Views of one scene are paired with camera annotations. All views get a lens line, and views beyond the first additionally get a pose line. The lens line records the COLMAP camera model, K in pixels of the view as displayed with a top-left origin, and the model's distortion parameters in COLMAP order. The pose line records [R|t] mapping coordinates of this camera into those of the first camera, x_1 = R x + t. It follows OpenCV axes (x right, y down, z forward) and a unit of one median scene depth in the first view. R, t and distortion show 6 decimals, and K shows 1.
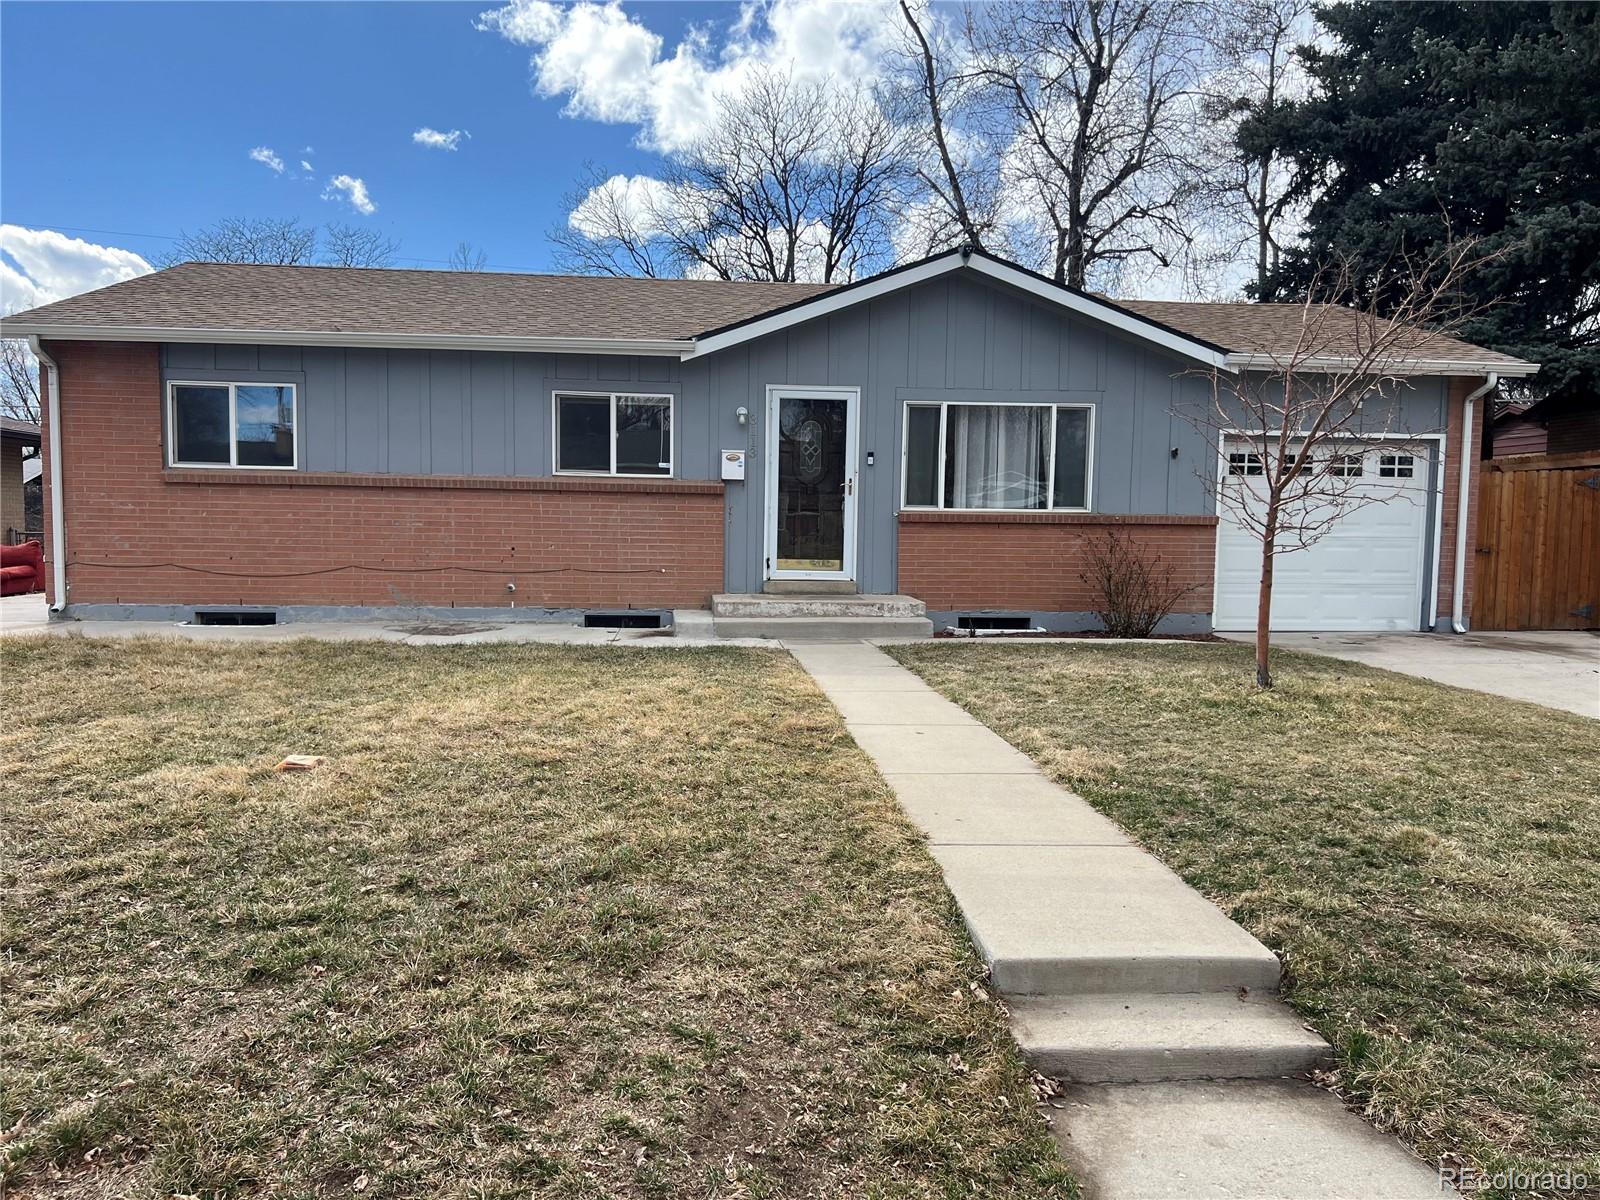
lens RADIAL K [[1166.0, 0, 800.0], [0, 1166.0, 600.0], [0, 0, 1]] dist [0.105969, -0.134105]
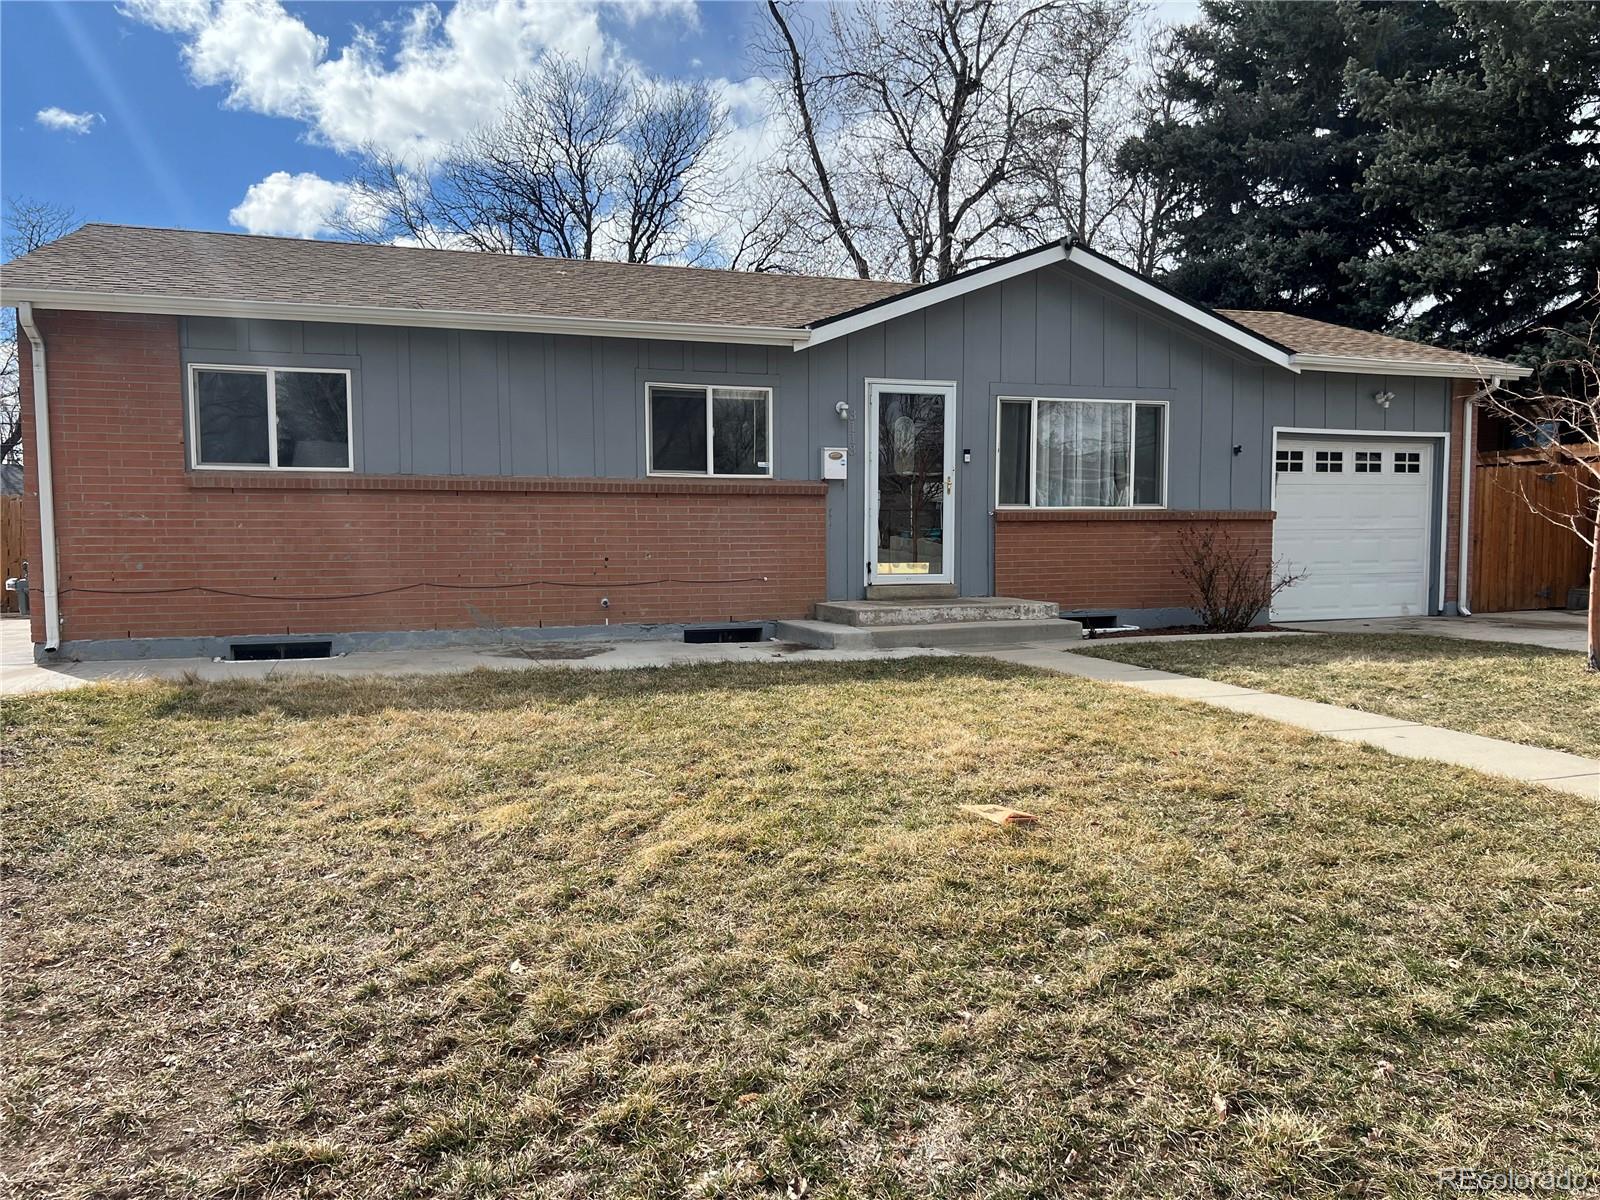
lens RADIAL K [[1166.0, 0, 800.0], [0, 1166.0, 600.0], [0, 0, 1]] dist [0.105969, -0.134105]
pose [[0.969303, -0.032680, 0.243688, -0.316605], [0.034009, 0.999421, -0.001250, -0.006332], [-0.243506, 0.009500, 0.969853, 0.101670]]
